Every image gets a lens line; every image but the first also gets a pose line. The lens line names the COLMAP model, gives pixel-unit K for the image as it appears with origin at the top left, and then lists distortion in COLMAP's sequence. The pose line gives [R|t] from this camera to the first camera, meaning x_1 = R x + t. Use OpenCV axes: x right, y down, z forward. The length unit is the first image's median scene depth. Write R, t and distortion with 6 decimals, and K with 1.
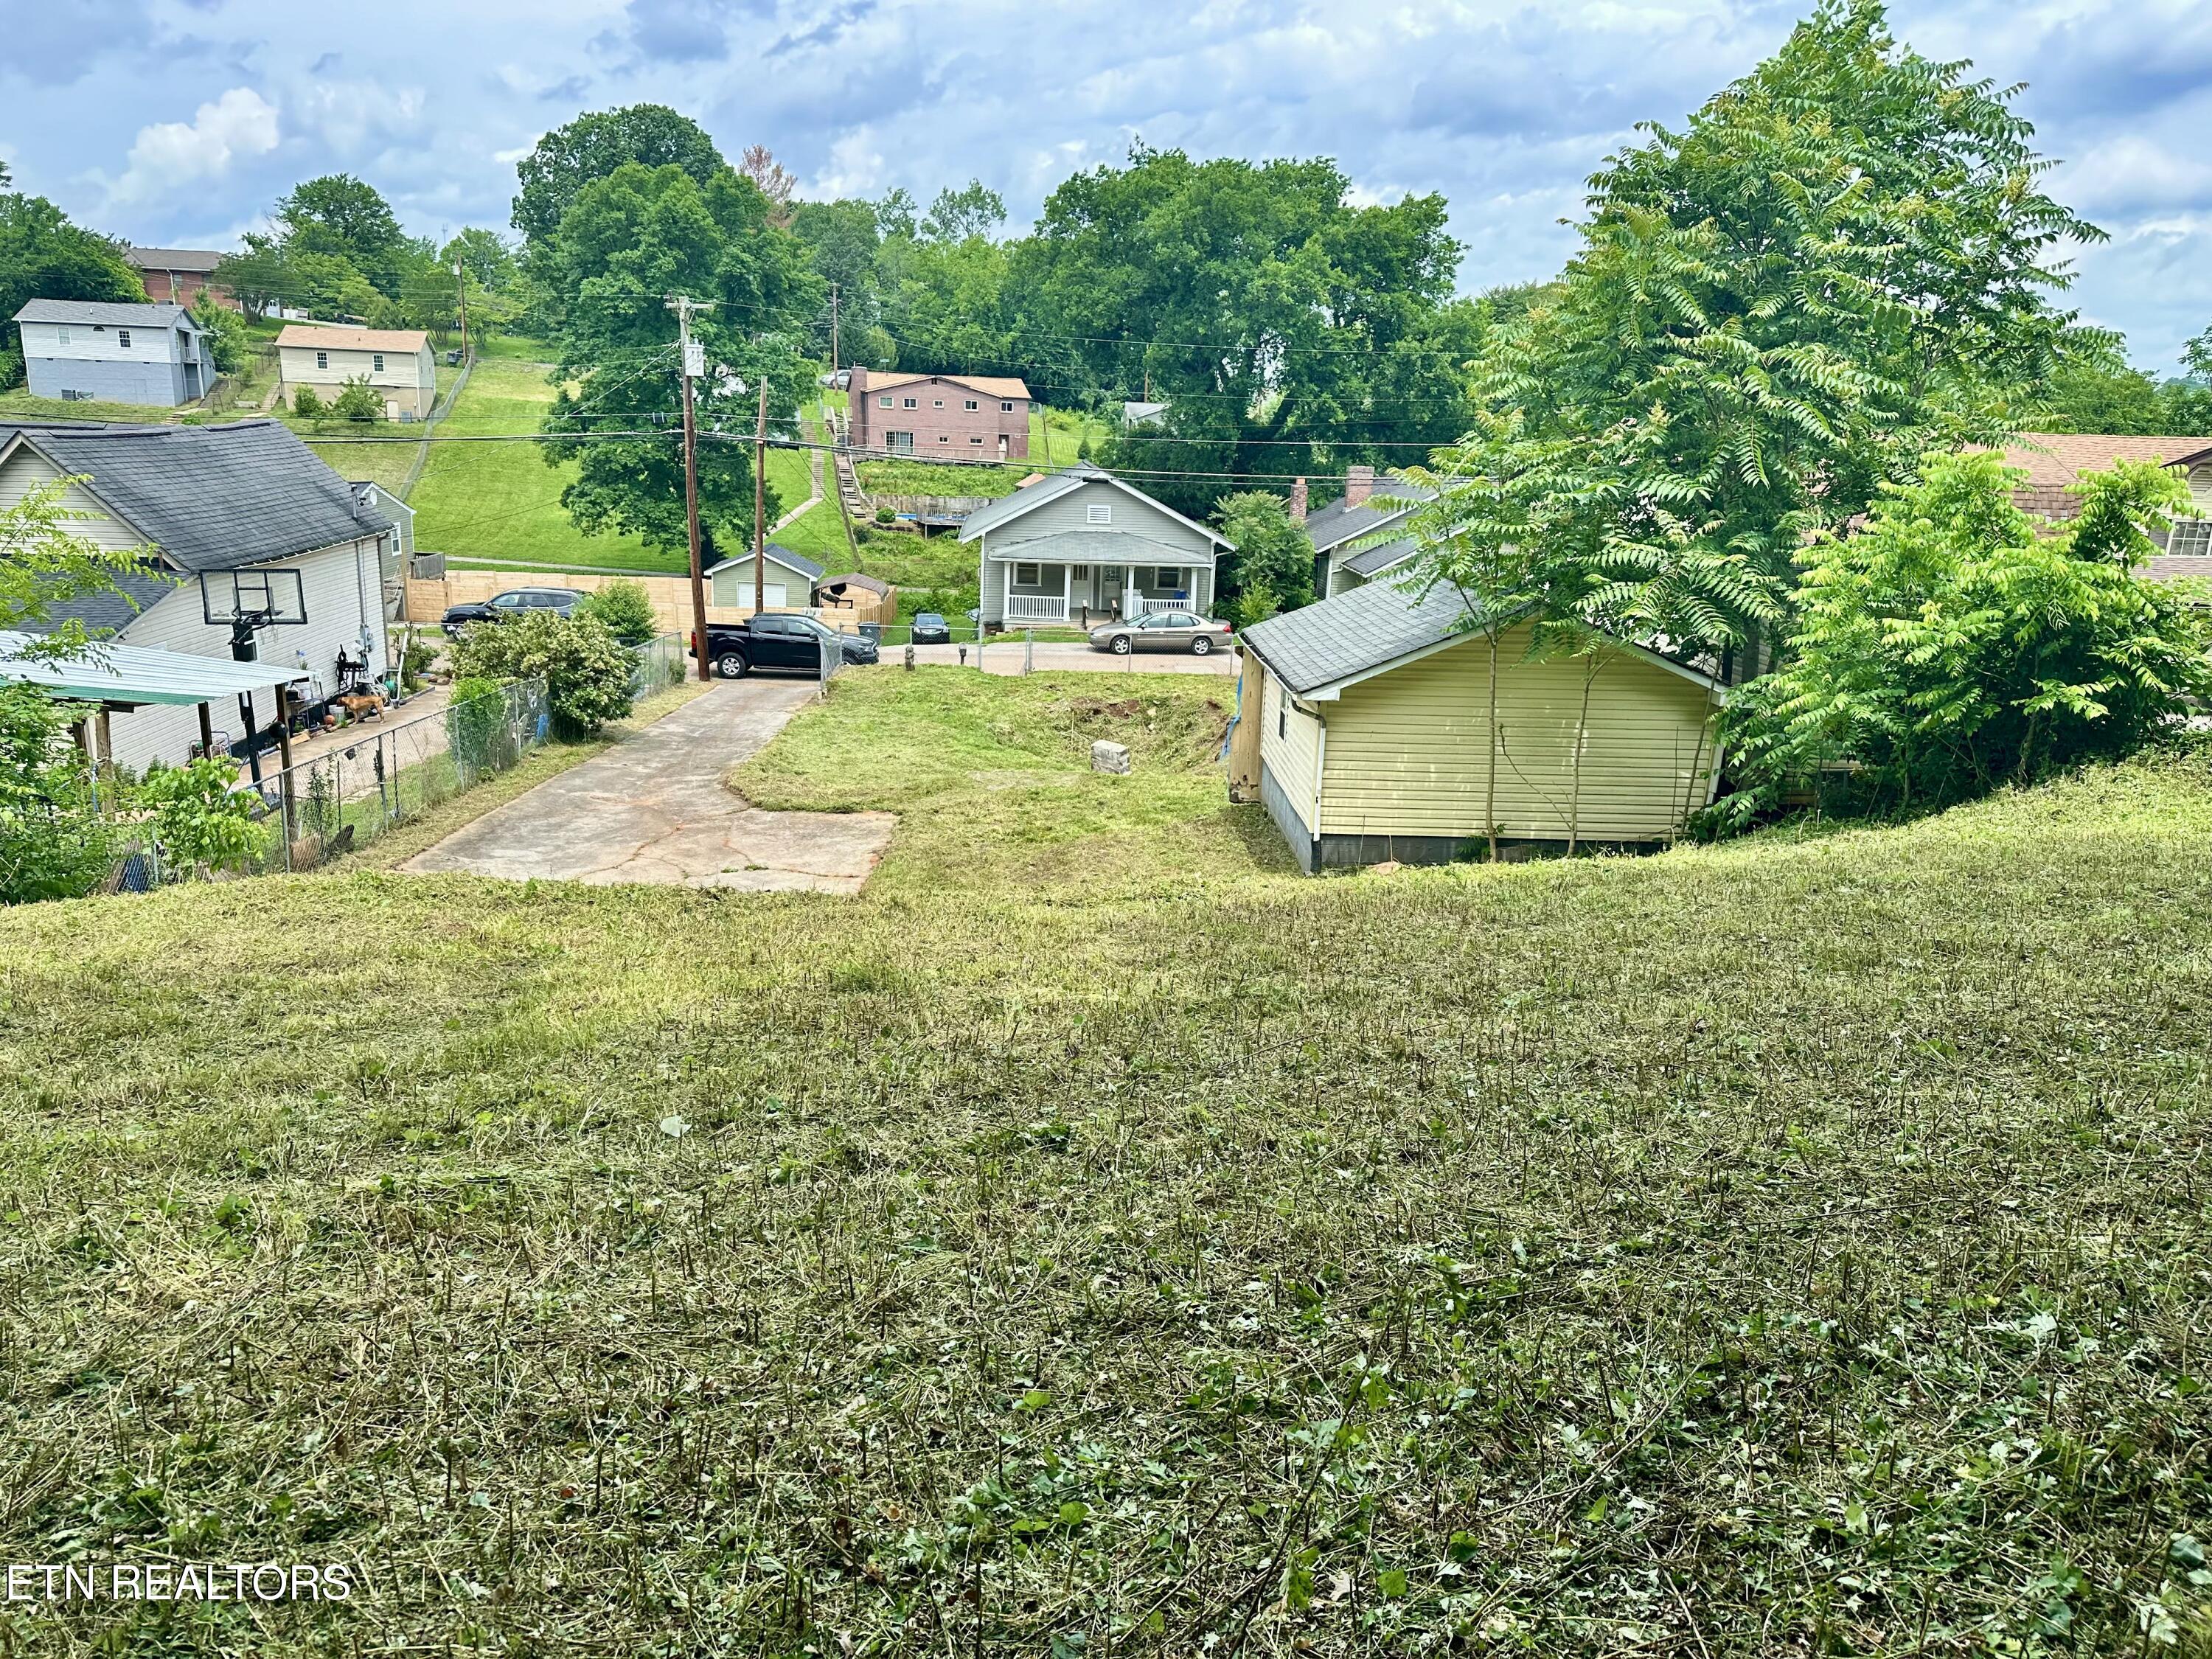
lens RADIAL K [[1514.3, 0, 1078.0], [0, 1514.3, 825.0], [0, 0, 1]] dist [0.093818, -0.113914]
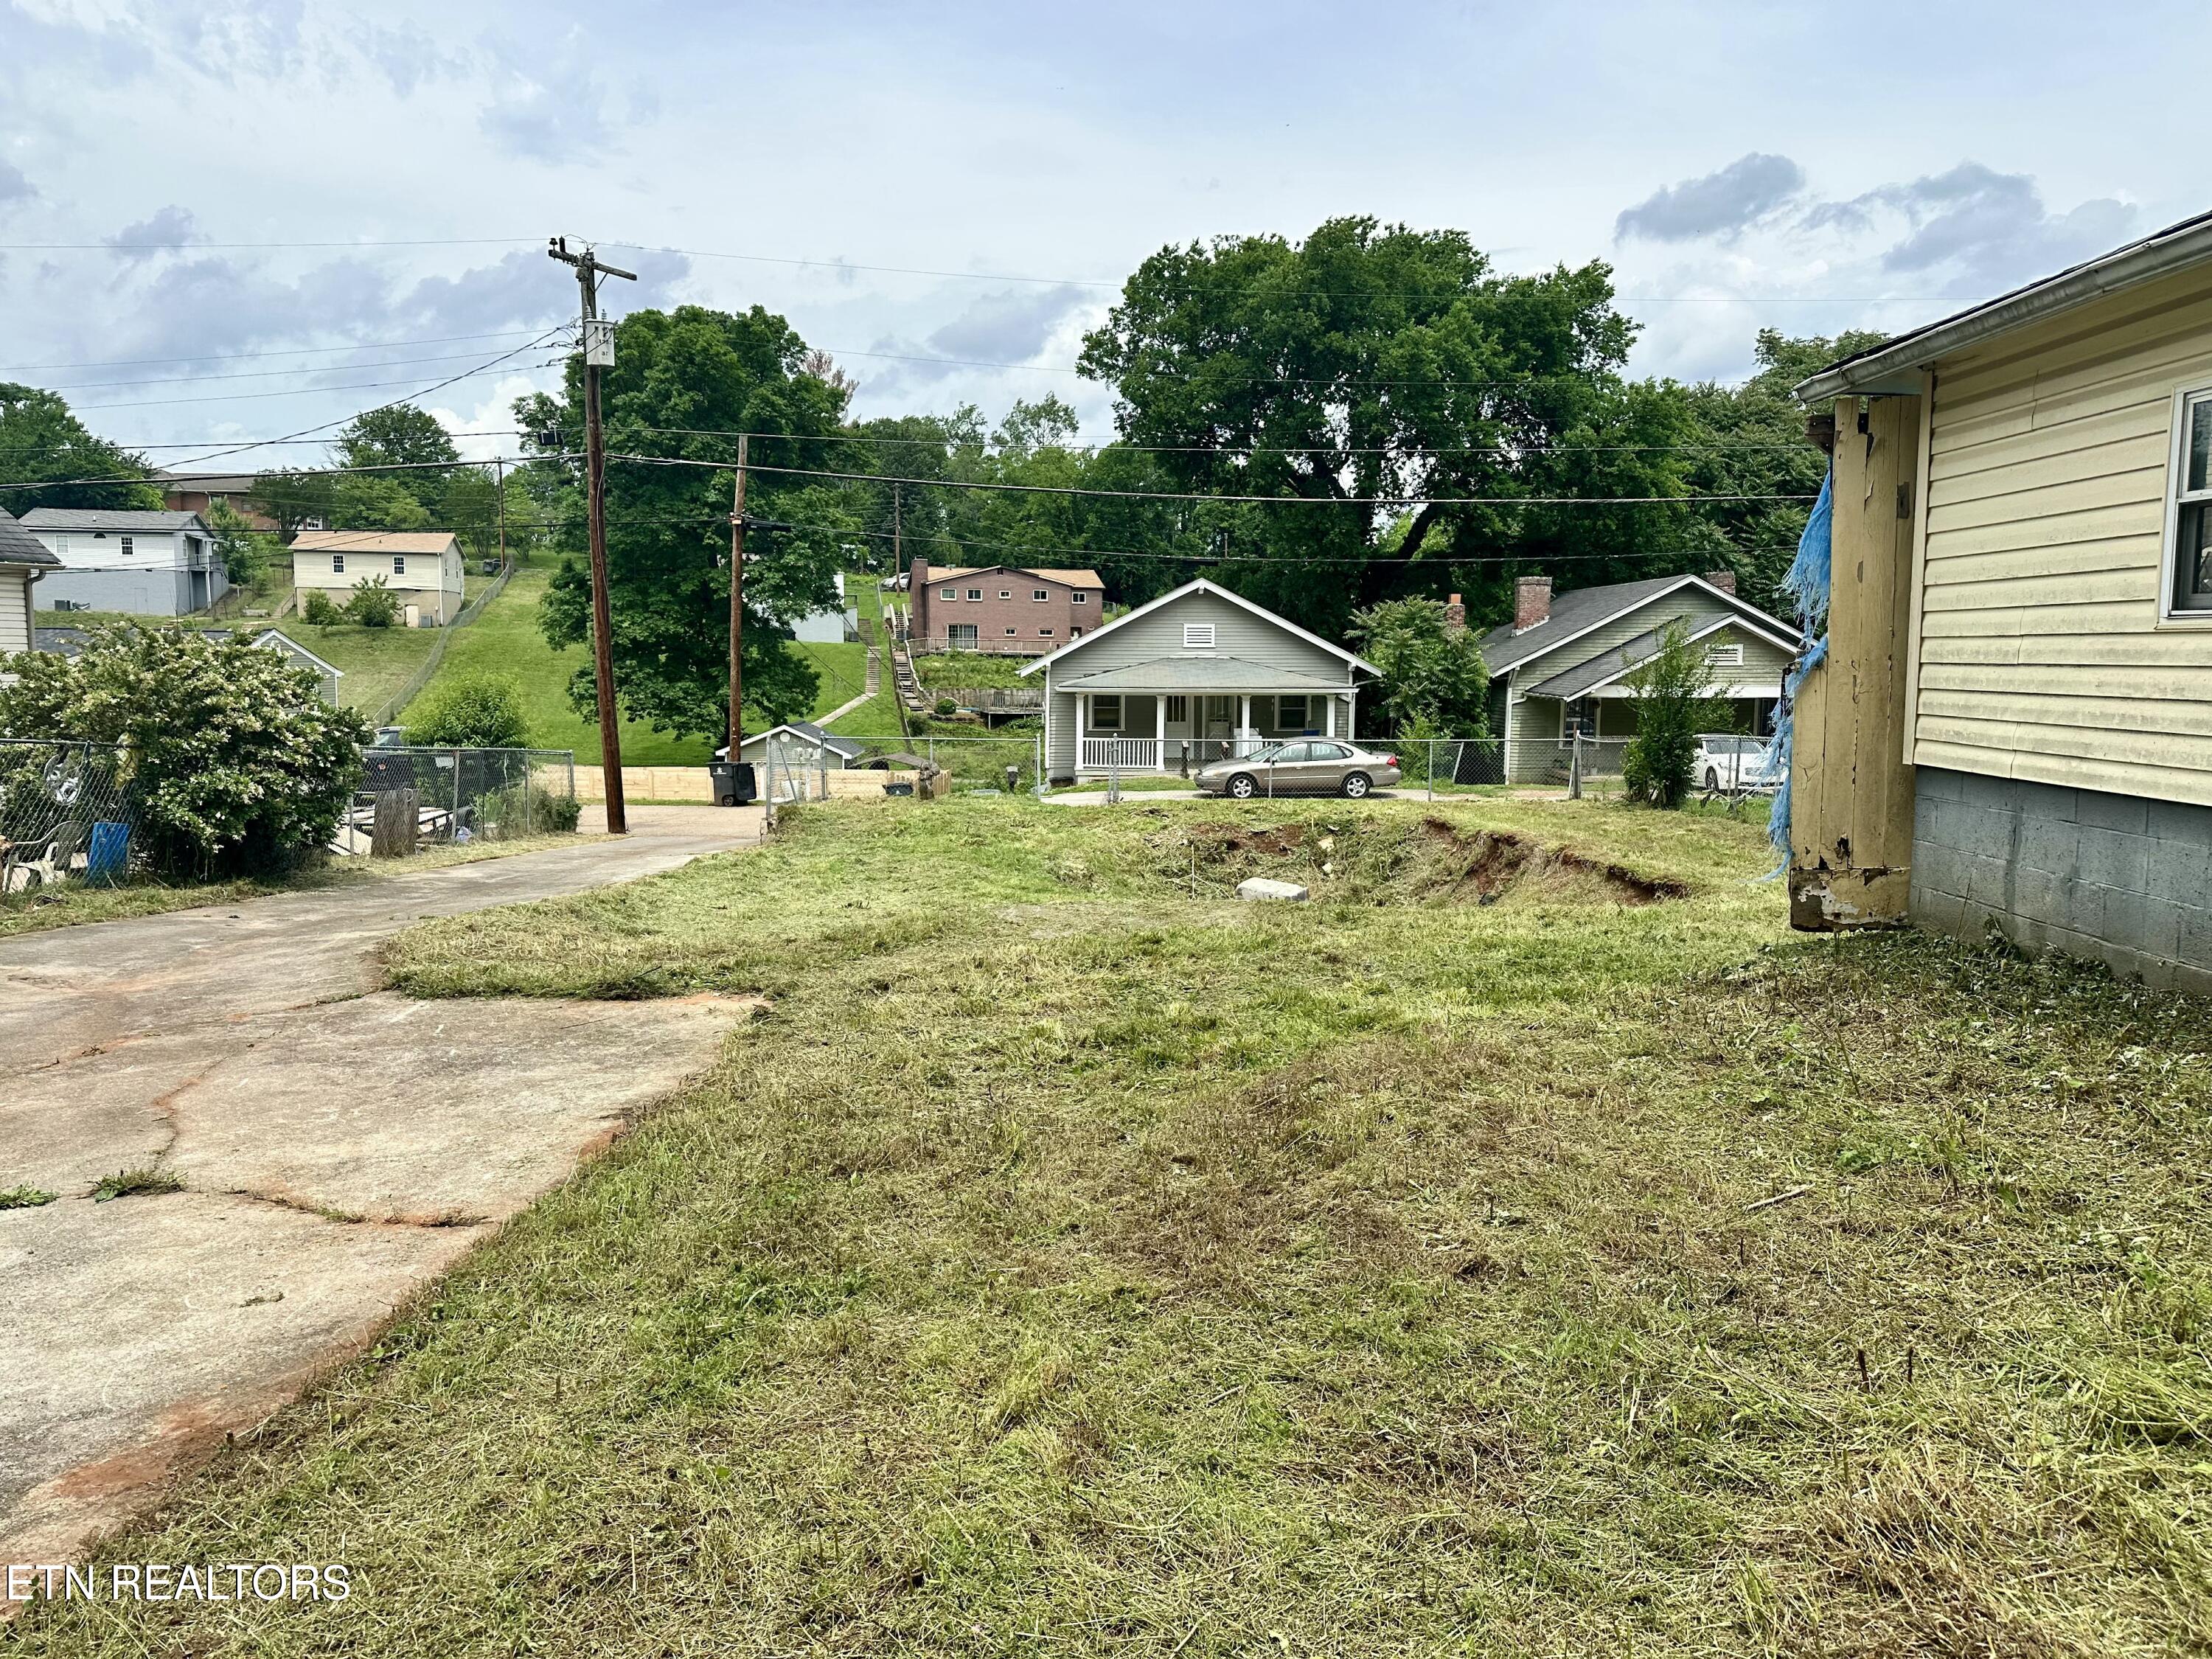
lens RADIAL K [[1514.2, 0, 1106.0], [0, 1514.2, 829.5], [0, 0, 1]] dist [0.089019, -0.126617]
pose [[0.999219, -0.024276, -0.031162, -0.010603], [0.019396, 0.988748, -0.148328, 0.003191], [0.034412, 0.147608, 0.988447, 0.242388]]
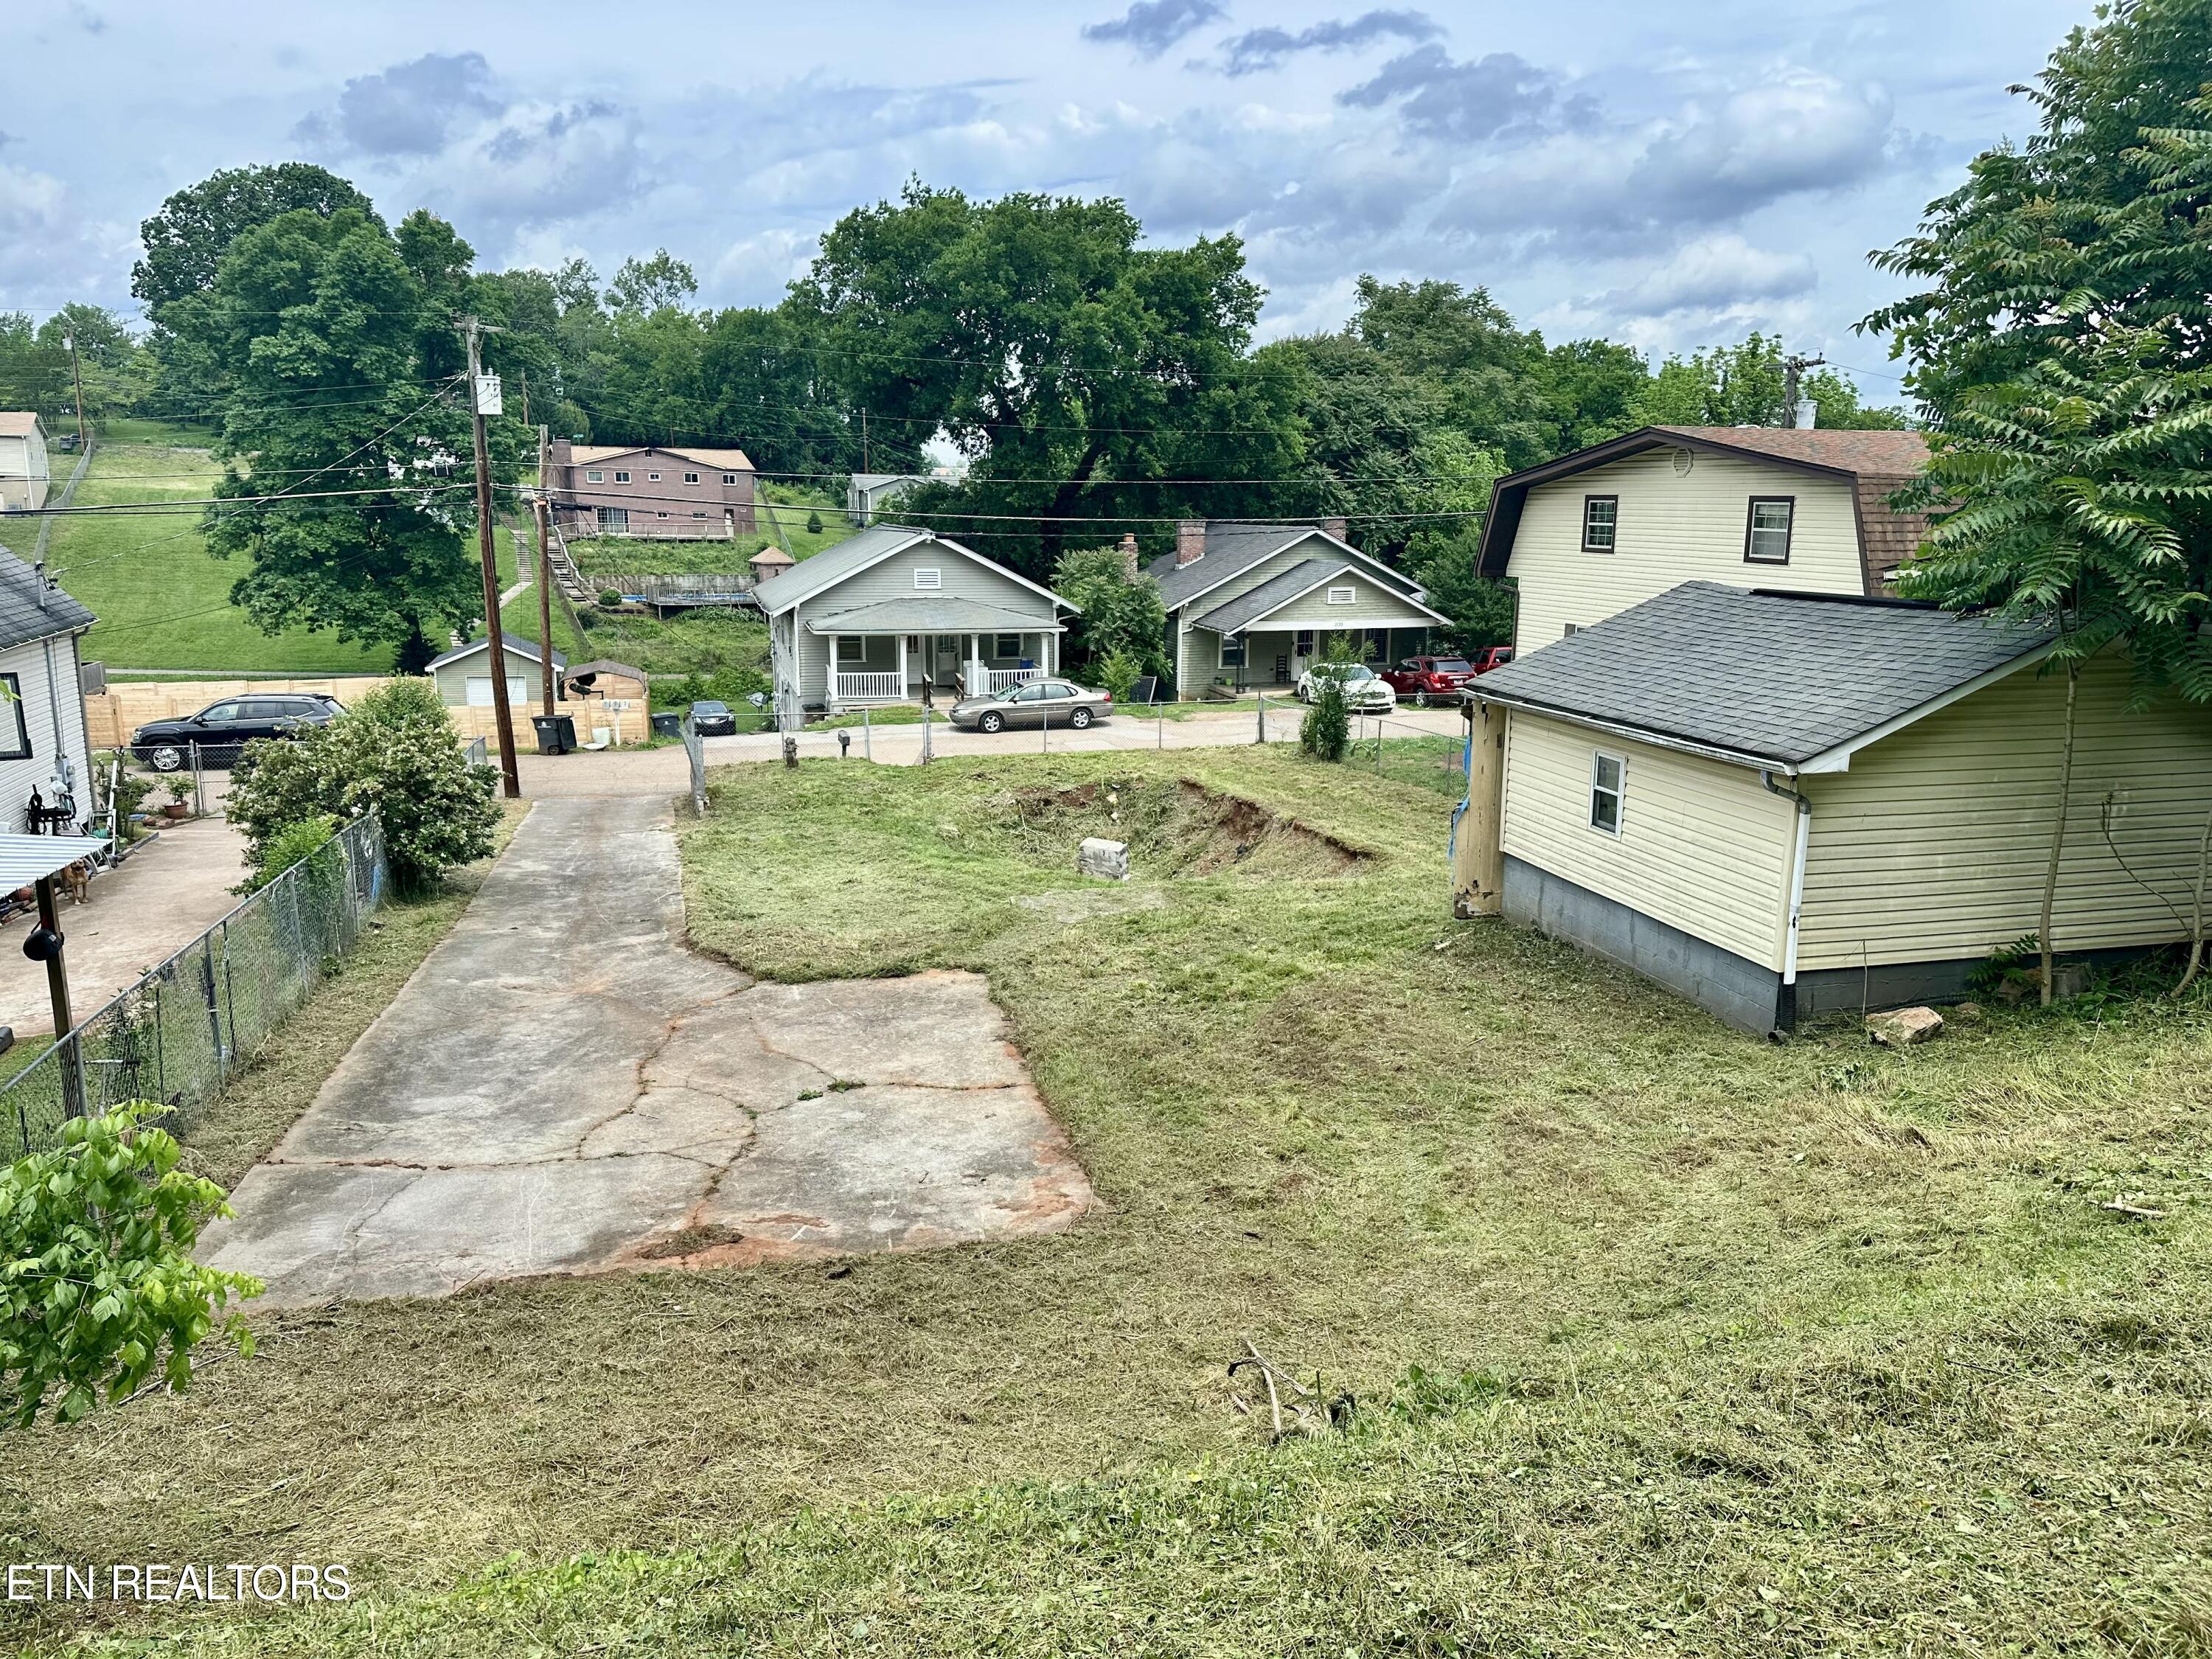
lens RADIAL K [[1514.3, 0, 1078.0], [0, 1514.3, 825.0], [0, 0, 1]] dist [0.093818, -0.113914]
pose [[0.977892, -0.071879, 0.196368, -0.077913], [0.081398, 0.995845, -0.040832, -0.016068], [-0.192617, 0.055913, 0.979680, 0.111448]]
